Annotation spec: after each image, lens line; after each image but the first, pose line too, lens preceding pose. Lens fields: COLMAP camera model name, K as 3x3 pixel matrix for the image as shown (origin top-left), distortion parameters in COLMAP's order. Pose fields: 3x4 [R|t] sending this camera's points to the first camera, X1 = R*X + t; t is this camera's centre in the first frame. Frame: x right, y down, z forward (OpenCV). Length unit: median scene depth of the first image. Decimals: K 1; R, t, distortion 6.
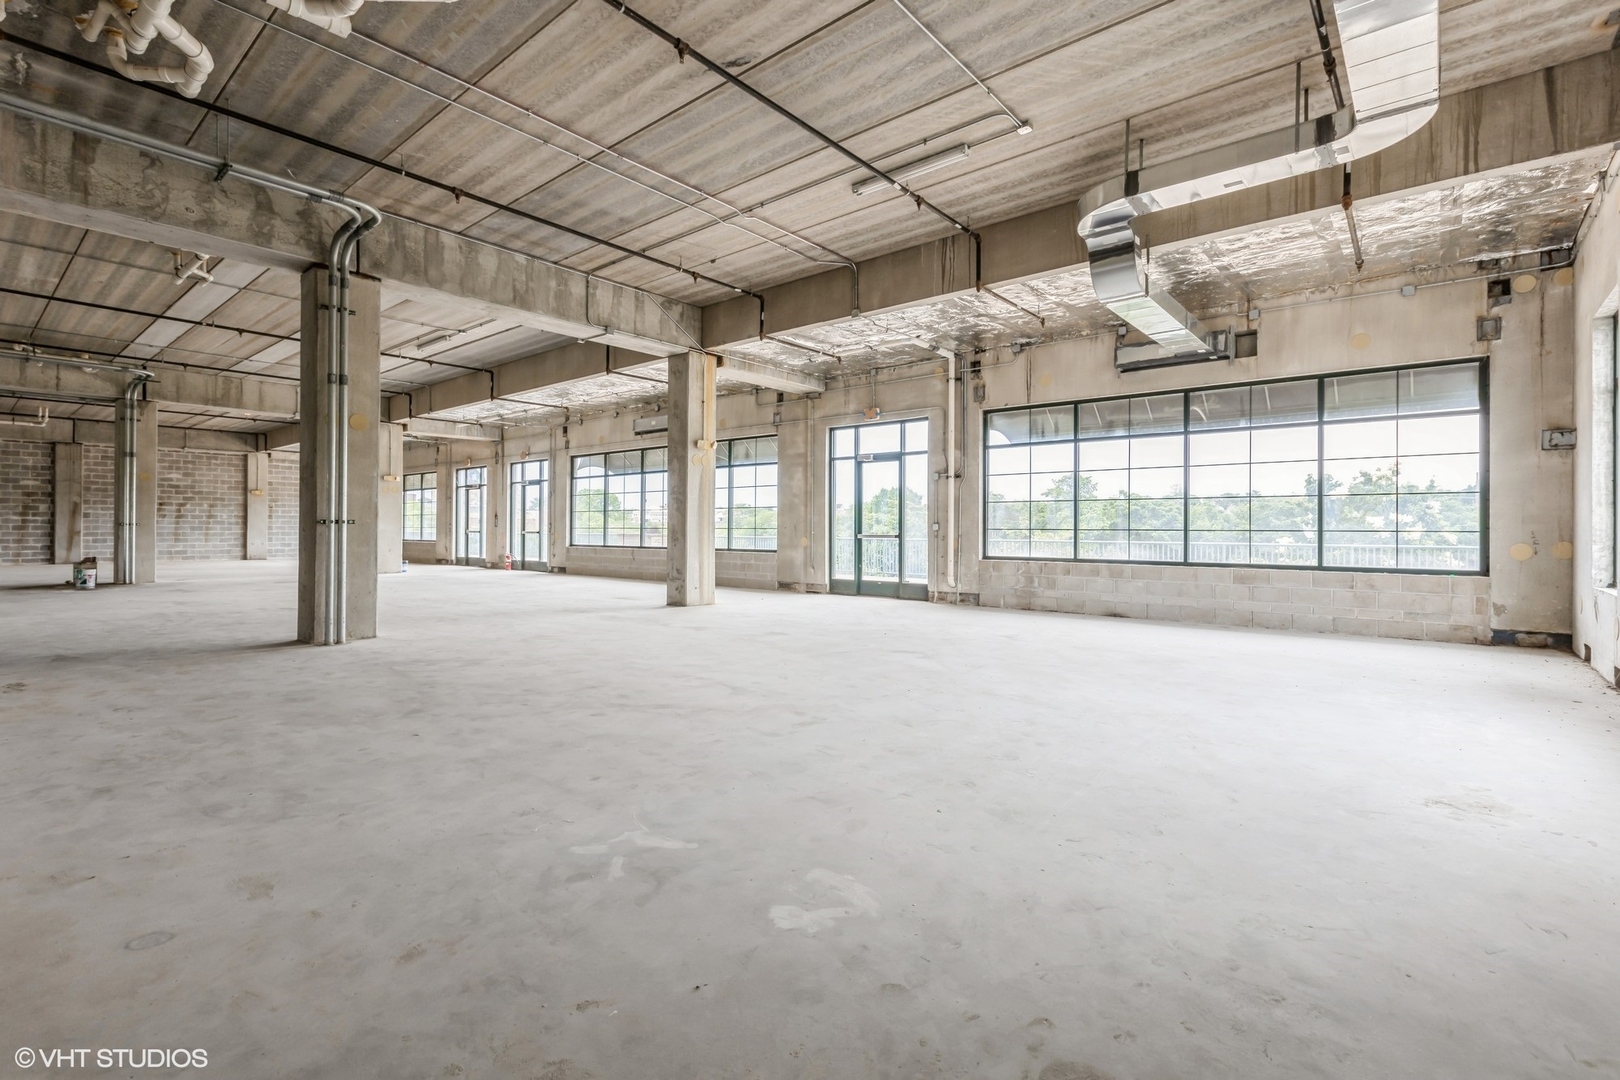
lens RADIAL K [[742.4, 0, 802.6], [0, 742.4, 526.6], [0, 0, 1]] dist [-0.003433, 0.000241]
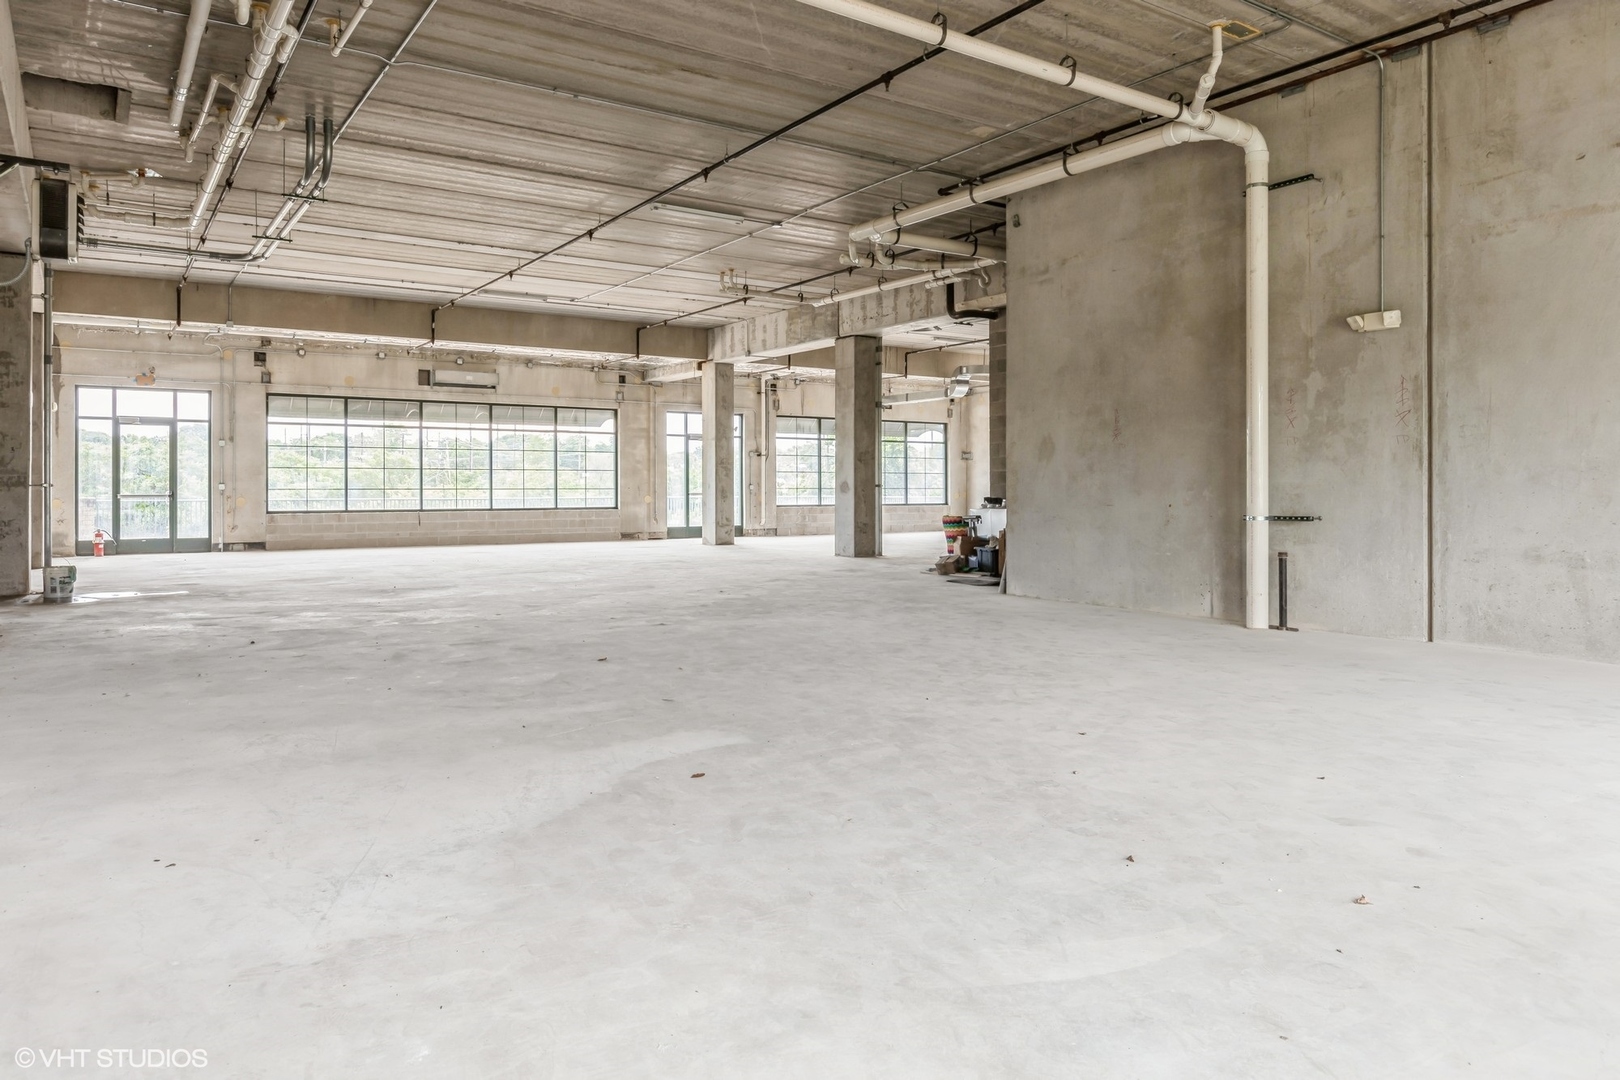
lens RADIAL K [[1073.9, 0, 806.0], [0, 1073.9, 485.3], [0, 0, 1]] dist [-0.000069, 0.000633]
pose [[0.268797, -0.000476, 0.963197, -1.965257], [-0.000555, 1.000000, 0.000649, -0.005048], [-0.963197, -0.000709, 0.268796, 0.301822]]
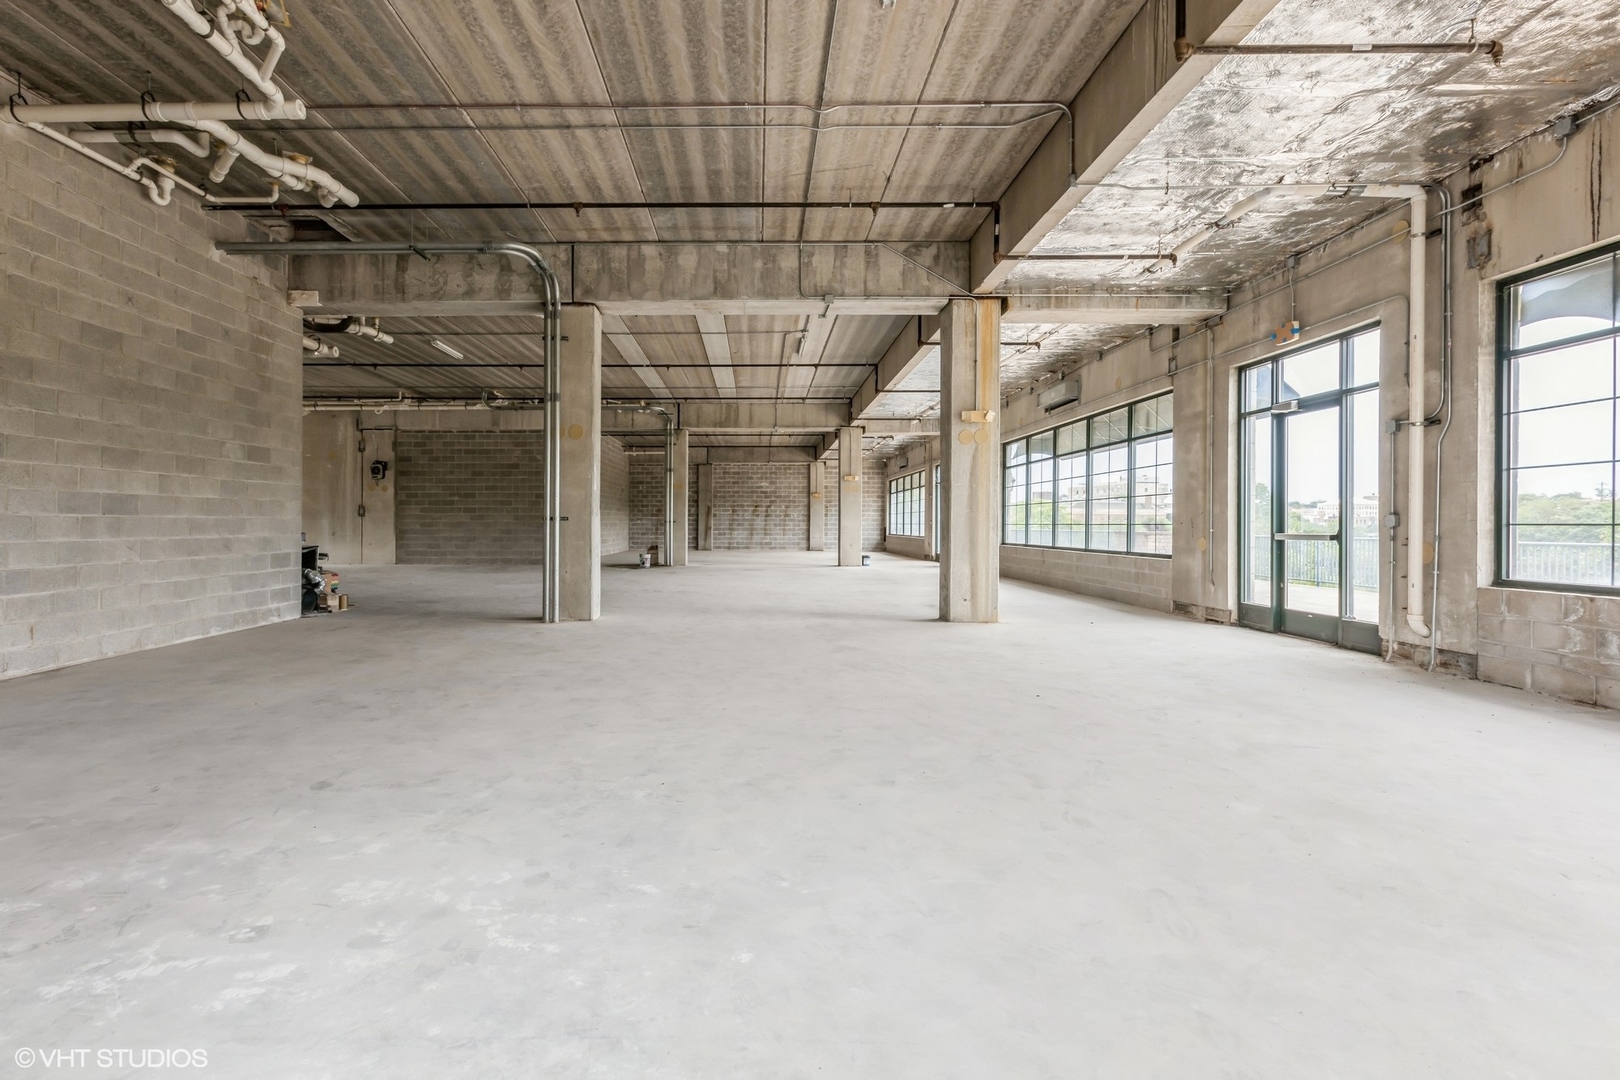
lens RADIAL K [[751.9, 0, 746.1], [0, 751.9, 524.6], [0, 0, 1]] dist [0.000604, 0.000918]
pose [[0.636328, -0.001079, -0.771418, 0.308600], [0.001901, 0.999998, 0.000170, 0.002556], [0.771416, -0.001575, 0.636329, 0.299882]]
